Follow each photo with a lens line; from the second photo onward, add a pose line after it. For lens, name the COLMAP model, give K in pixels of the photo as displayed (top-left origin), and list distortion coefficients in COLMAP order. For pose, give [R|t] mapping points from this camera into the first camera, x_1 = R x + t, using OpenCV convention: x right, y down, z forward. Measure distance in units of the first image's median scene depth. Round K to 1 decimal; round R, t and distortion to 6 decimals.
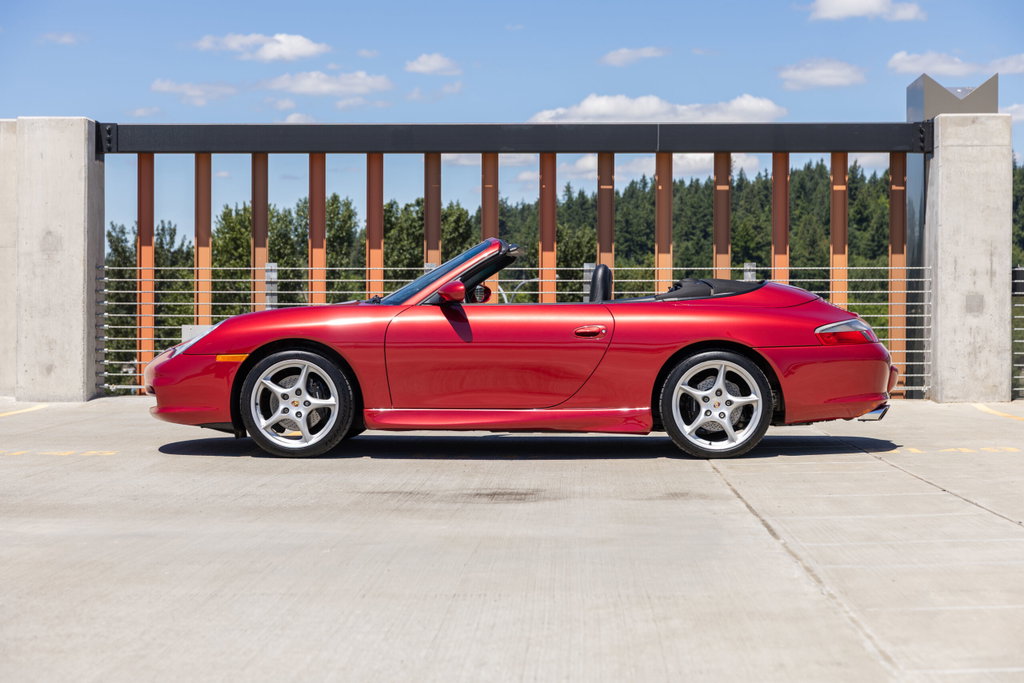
lens RADIAL K [[1912.4, 0, 513.5], [0, 1912.4, 338.3], [0, 0, 1]] dist [0.027073, 0.000000]
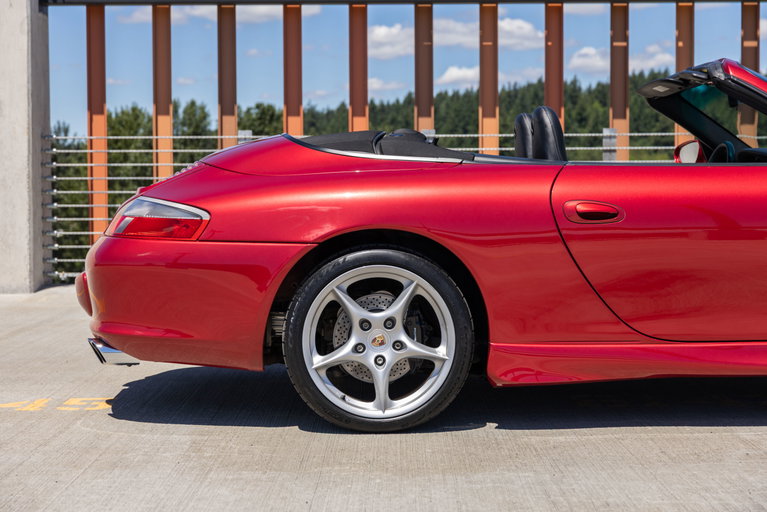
lens RADIAL K [[1432.4, 0, 385.6], [0, 1432.4, 250.5], [0, 0, 1]] dist [0.027073, 0.000000]
pose [[0.999005, -0.009588, 0.043566, -0.094472], [0.008350, 0.999559, 0.028508, -0.003122], [-0.043820, -0.028116, 0.998644, 0.356305]]
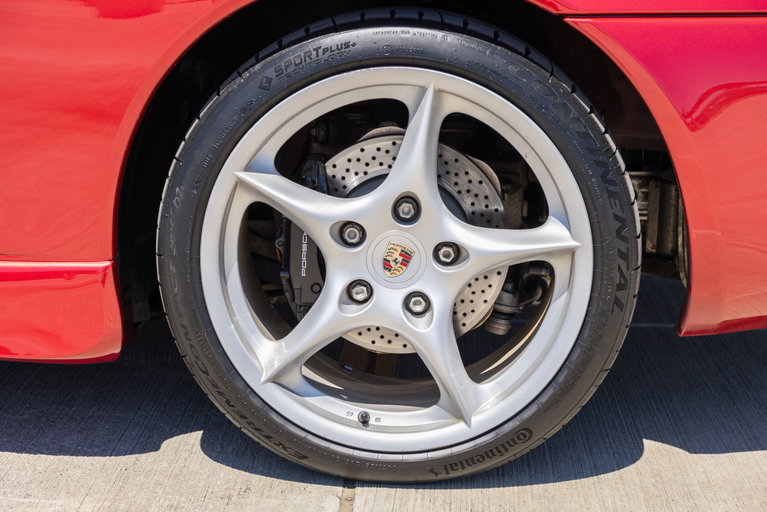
lens RADIAL K [[1432.4, 0, 383.5], [0, 1432.4, 257.8], [0, 0, 1]] dist [0.027073, 0.000000]
pose [[0.999421, 0.033993, -0.001689, 0.069282], [-0.032819, 0.975683, 0.216716, -0.001925], [0.009015, -0.216535, 0.976233, 0.548395]]
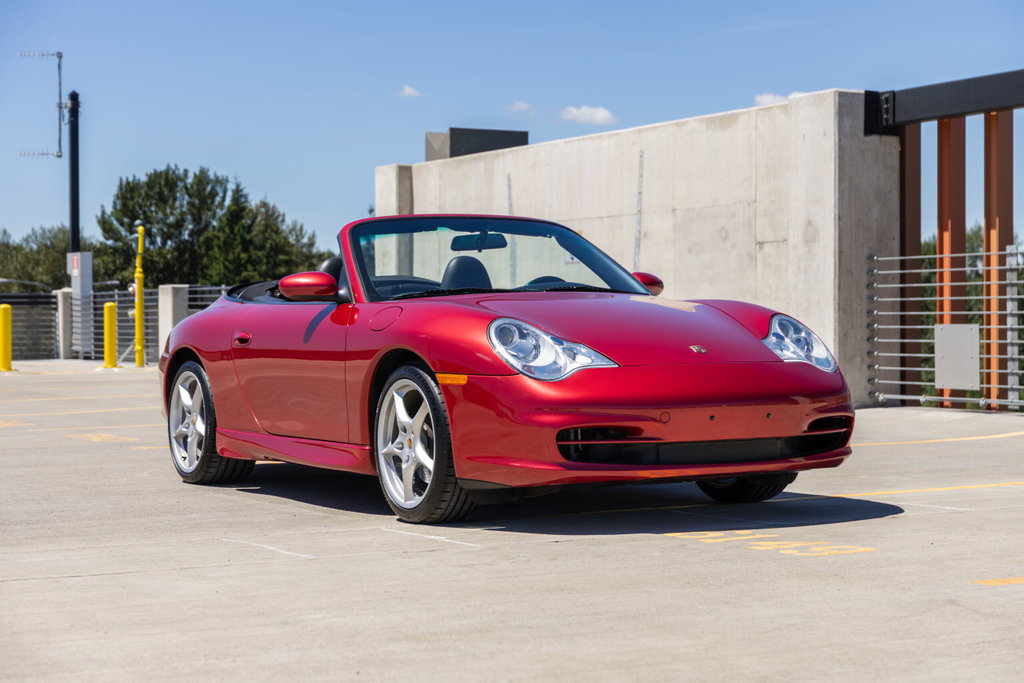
lens RADIAL K [[1912.4, 0, 509.9], [0, 1912.4, 339.6], [0, 0, 1]] dist [0.027073, 0.000000]
pose [[0.497395, 0.002045, -0.867522, 0.471626], [0.002202, 0.999991, 0.003619, -0.003828], [0.867522, -0.003710, 0.497386, 0.438513]]
